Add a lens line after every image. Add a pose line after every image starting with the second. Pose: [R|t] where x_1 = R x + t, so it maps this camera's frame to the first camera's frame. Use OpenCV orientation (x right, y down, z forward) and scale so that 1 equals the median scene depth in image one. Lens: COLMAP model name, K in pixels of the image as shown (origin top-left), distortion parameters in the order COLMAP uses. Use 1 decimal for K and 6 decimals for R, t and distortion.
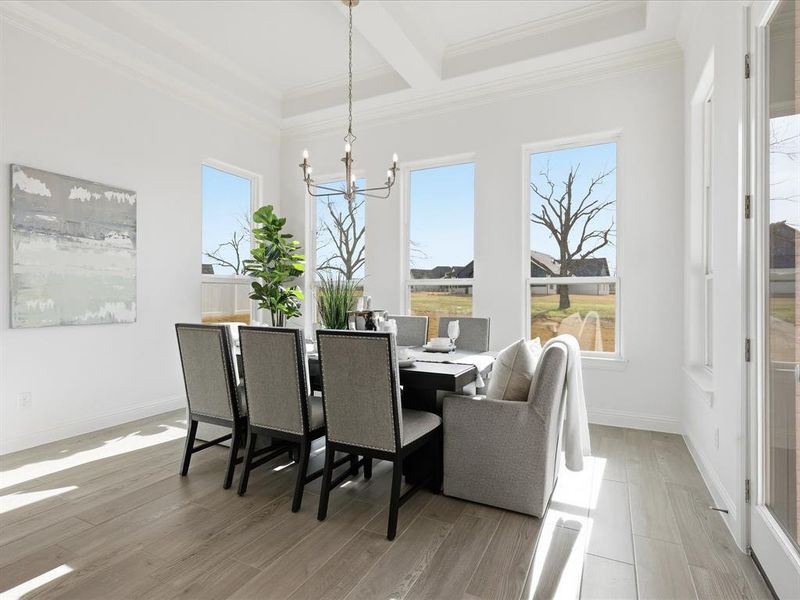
lens RADIAL K [[414.8, 0, 393.6], [0, 414.8, 306.9], [0, 0, 1]] dist [0.002981, -0.001017]
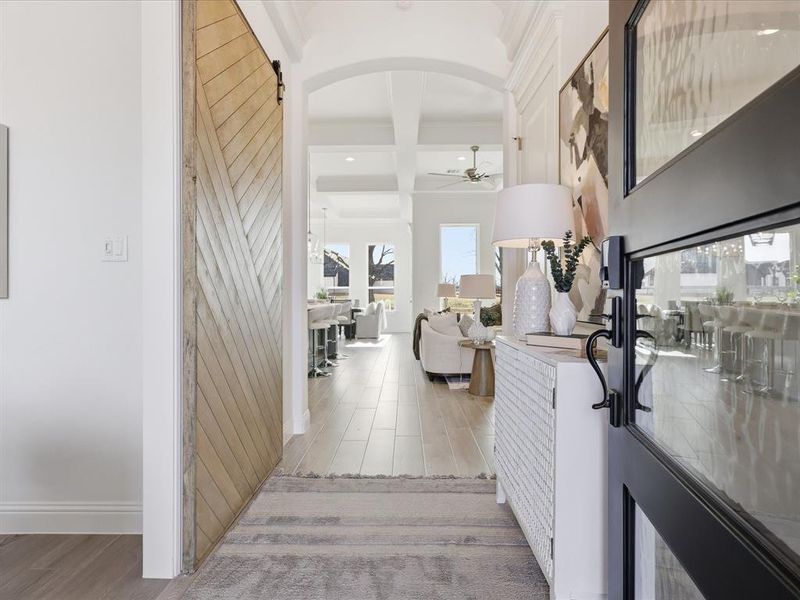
lens RADIAL K [[414.8, 0, 400.0], [0, 414.8, 298.7], [0, 0, 1]] dist [0.002981, -0.001017]
pose [[0.891794, -0.006810, 0.452390, -0.886283], [0.017075, 0.999681, -0.018613, 0.080869], [-0.452119, 0.024323, 0.891626, -1.905611]]
